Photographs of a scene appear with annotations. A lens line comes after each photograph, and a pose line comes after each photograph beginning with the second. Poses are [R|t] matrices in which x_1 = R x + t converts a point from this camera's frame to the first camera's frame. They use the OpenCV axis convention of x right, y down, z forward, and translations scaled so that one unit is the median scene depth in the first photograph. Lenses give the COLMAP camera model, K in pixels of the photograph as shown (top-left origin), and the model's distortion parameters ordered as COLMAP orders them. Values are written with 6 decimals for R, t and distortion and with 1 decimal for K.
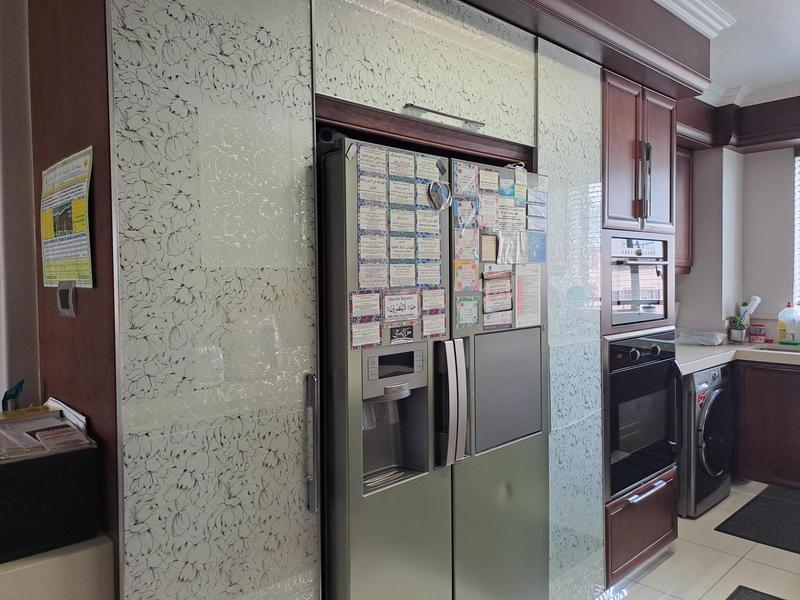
lens RADIAL K [[590.2, 0, 400.0], [0, 590.2, 300.0], [0, 0, 1]] dist [0.108725, -0.152228]
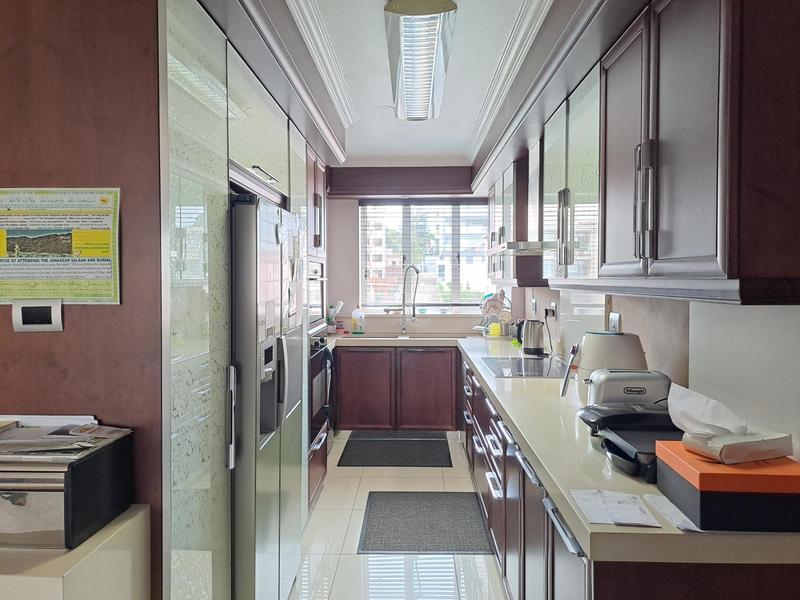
lens RADIAL K [[590.2, 0, 400.0], [0, 590.2, 300.0], [0, 0, 1]] dist [0.108725, -0.152228]
pose [[0.697897, -0.014492, 0.716052, -0.433095], [0.021472, 0.999769, -0.000693, -0.006950], [-0.715876, 0.015859, 0.698047, -0.111323]]
